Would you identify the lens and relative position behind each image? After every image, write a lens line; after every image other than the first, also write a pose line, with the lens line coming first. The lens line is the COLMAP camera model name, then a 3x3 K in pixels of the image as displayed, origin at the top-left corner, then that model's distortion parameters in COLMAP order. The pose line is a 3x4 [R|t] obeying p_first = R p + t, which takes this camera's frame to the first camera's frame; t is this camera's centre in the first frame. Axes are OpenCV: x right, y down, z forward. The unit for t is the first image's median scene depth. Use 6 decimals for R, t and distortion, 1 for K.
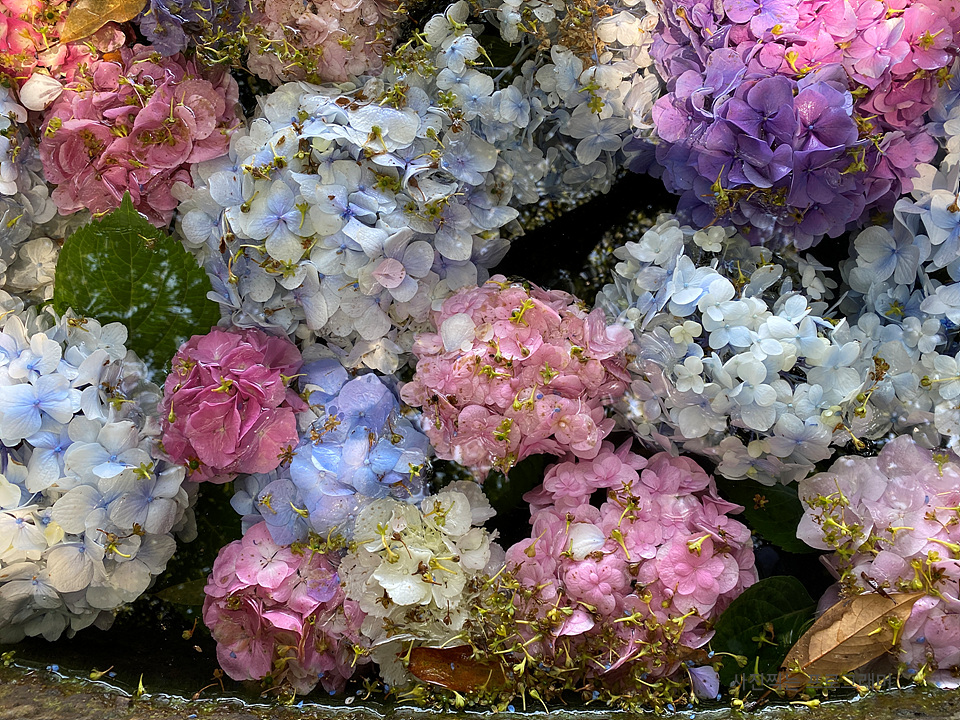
lens RADIAL K [[722.7, 0, 480.0], [0, 722.7, 360.0], [0, 0, 1]] dist [-0.068929, 0.066934]
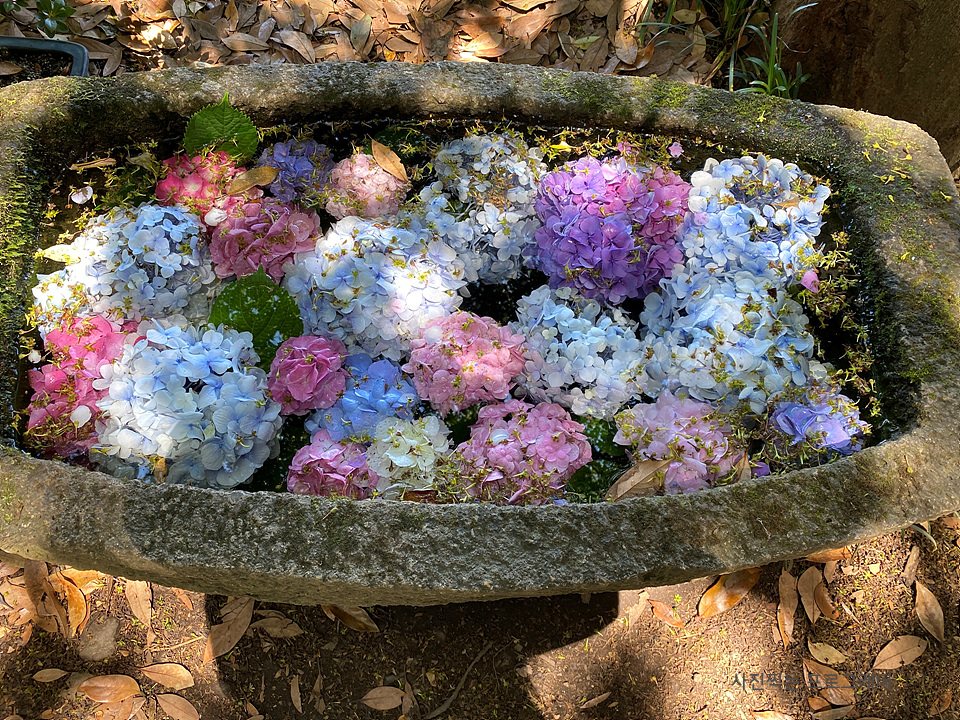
lens RADIAL K [[722.7, 0, 480.0], [0, 722.7, 360.0], [0, 0, 1]] dist [-0.068929, 0.066934]
pose [[0.998578, 0.021344, 0.048861, -0.000292], [-0.007028, 0.961072, -0.276208, 0.546150], [-0.052854, 0.275472, 0.959855, -0.817708]]
